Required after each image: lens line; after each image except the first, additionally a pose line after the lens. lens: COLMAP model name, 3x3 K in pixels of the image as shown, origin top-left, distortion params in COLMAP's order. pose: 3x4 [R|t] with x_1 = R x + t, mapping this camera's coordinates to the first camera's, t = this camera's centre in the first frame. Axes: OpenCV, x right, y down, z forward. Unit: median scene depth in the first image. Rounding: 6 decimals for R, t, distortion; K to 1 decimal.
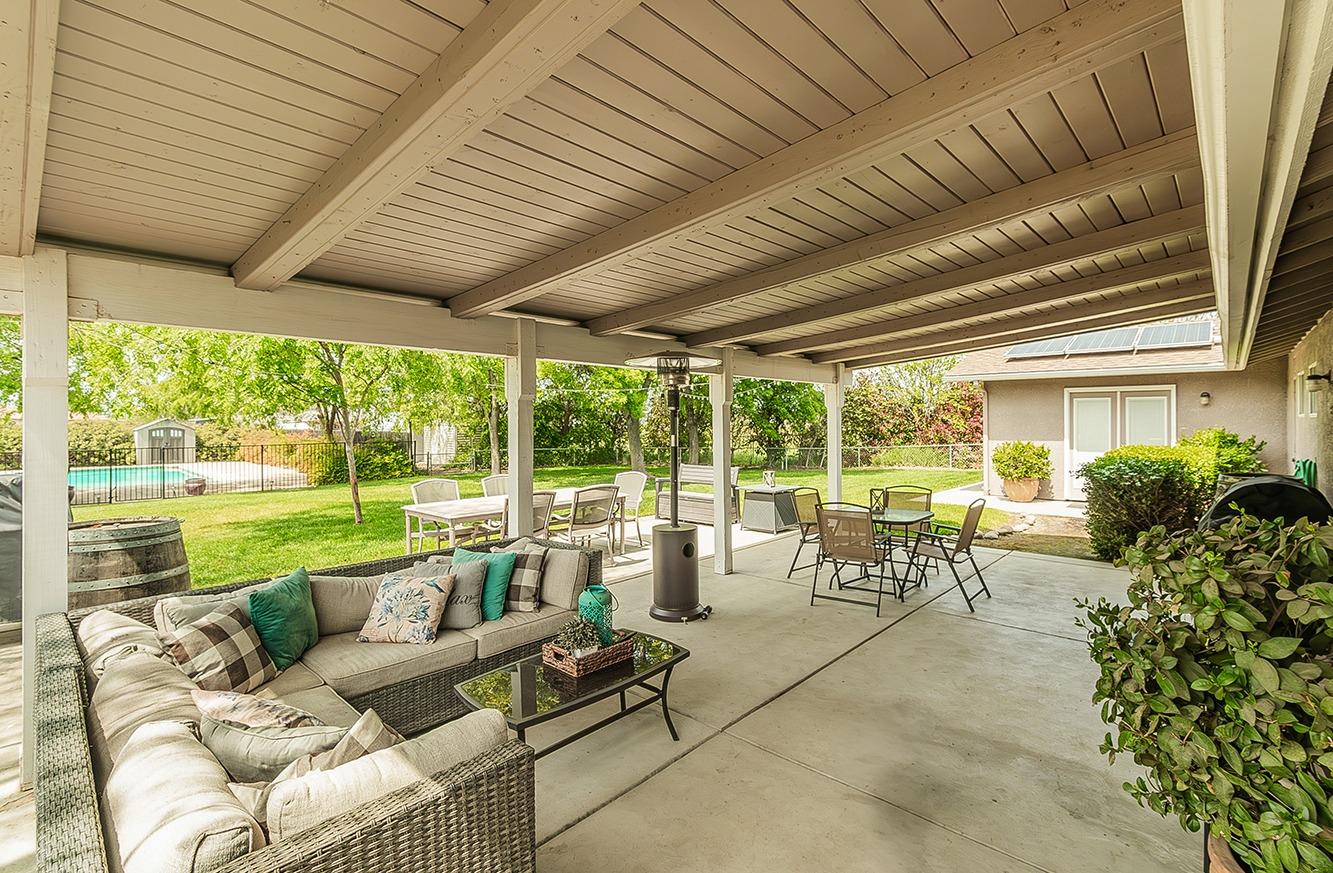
lens RADIAL K [[600.2, 0, 668.0], [0, 600.2, 416.6], [0, 0, 1]] dist [0.000673, 0.000070]
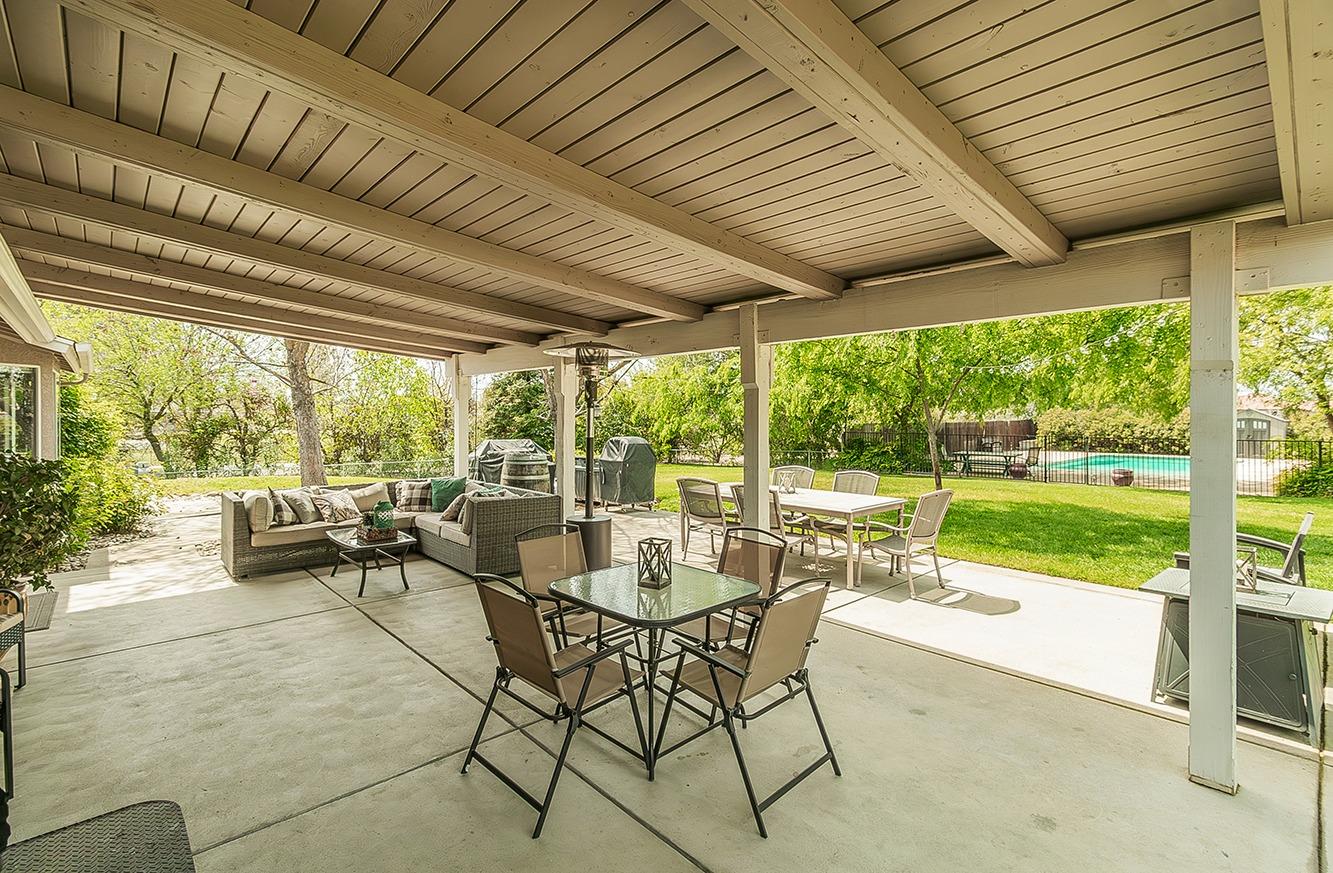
lens RADIAL K [[600.2, 0, 668.0], [0, 600.2, 416.6], [0, 0, 1]] dist [0.000673, 0.000070]
pose [[-0.061368, 0.007597, -0.998086, 0.146145], [0.009498, 0.999930, 0.007027, 0.000226], [0.998070, -0.009049, -0.061436, 0.172208]]
